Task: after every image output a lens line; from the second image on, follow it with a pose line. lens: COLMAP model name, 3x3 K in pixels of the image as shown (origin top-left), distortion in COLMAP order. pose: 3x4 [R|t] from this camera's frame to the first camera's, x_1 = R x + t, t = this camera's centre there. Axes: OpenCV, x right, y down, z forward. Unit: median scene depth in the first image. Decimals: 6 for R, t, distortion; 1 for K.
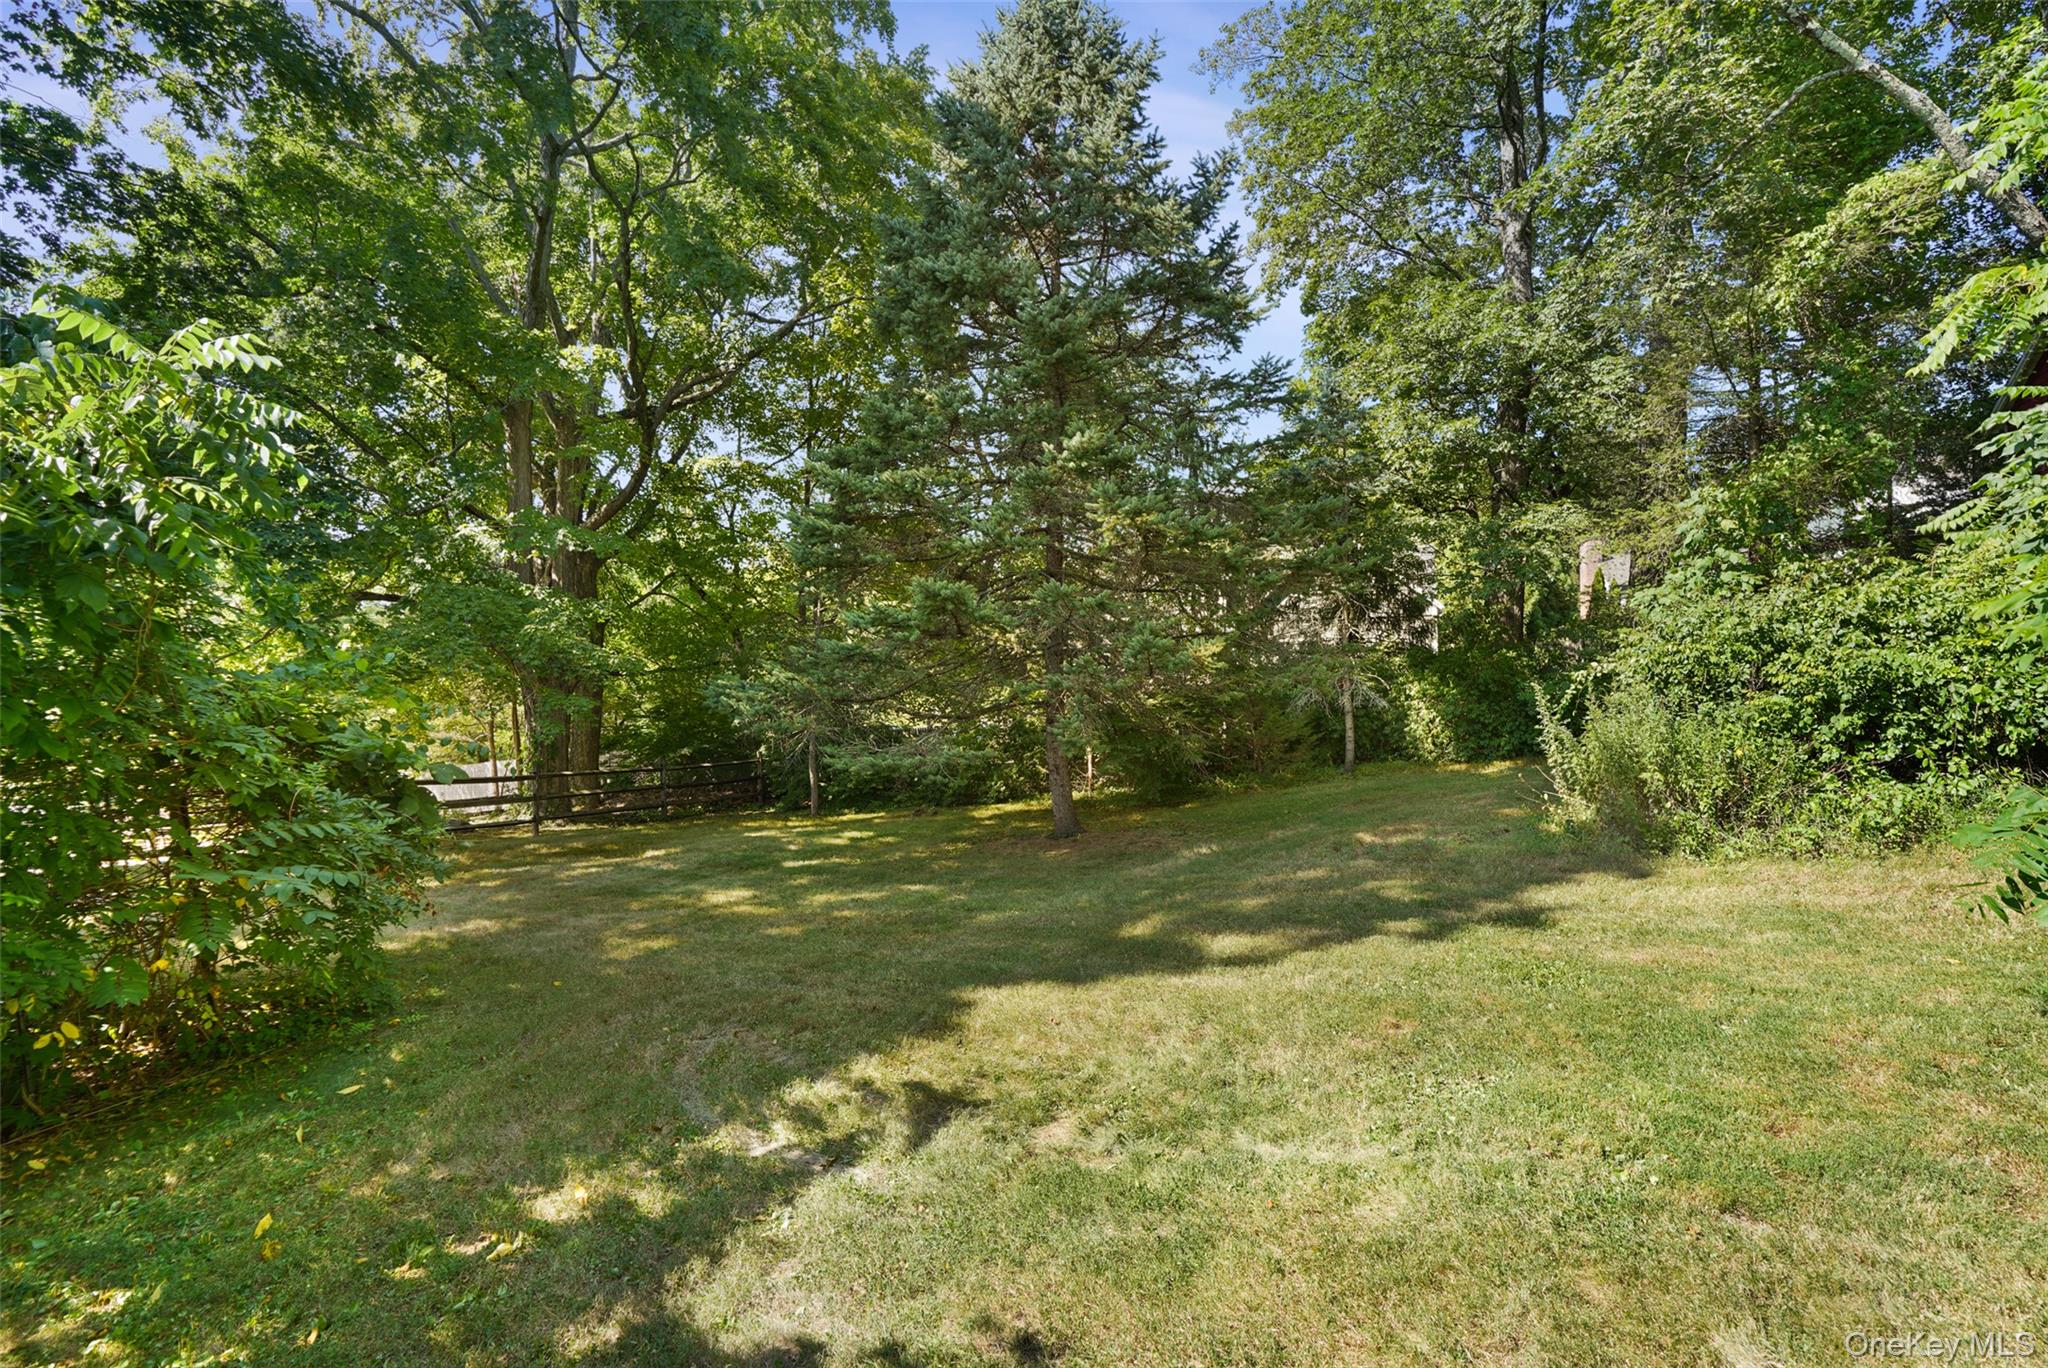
lens RADIAL K [[928.1, 0, 1024.0], [0, 928.1, 684.0], [0, 0, 1]] dist [0.000202, 0.000102]
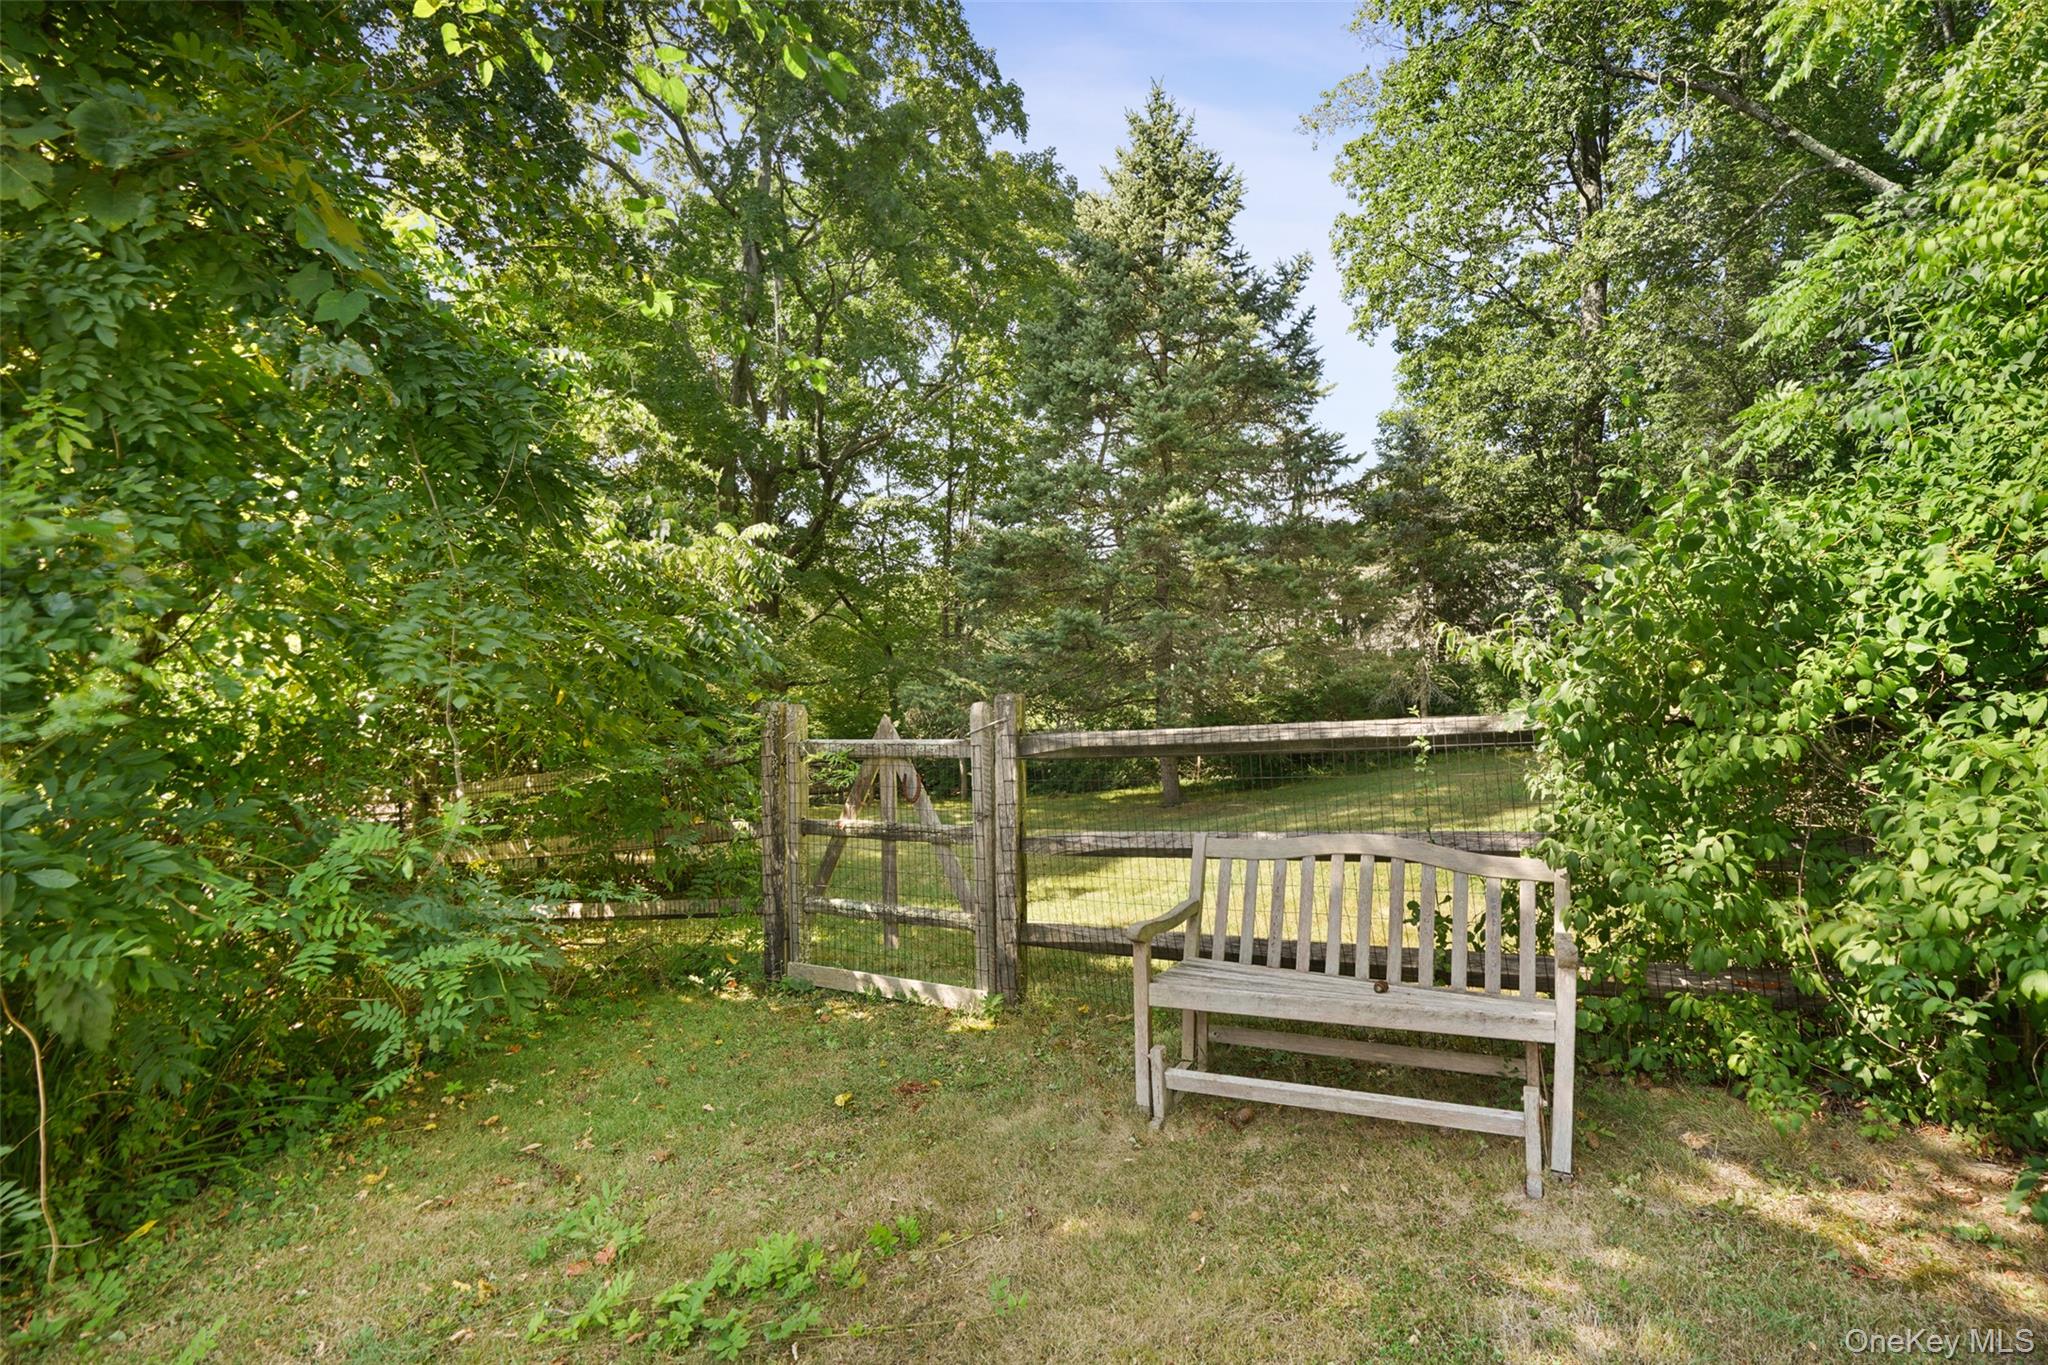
lens RADIAL K [[928.1, 0, 1024.0], [0, 928.1, 682.5], [0, 0, 1]] dist [0.000202, 0.000102]
pose [[0.991417, -0.006559, -0.130571, 0.005898], [0.004828, 0.999896, -0.013564, 0.009636], [0.130646, 0.012817, 0.991346, -0.195360]]
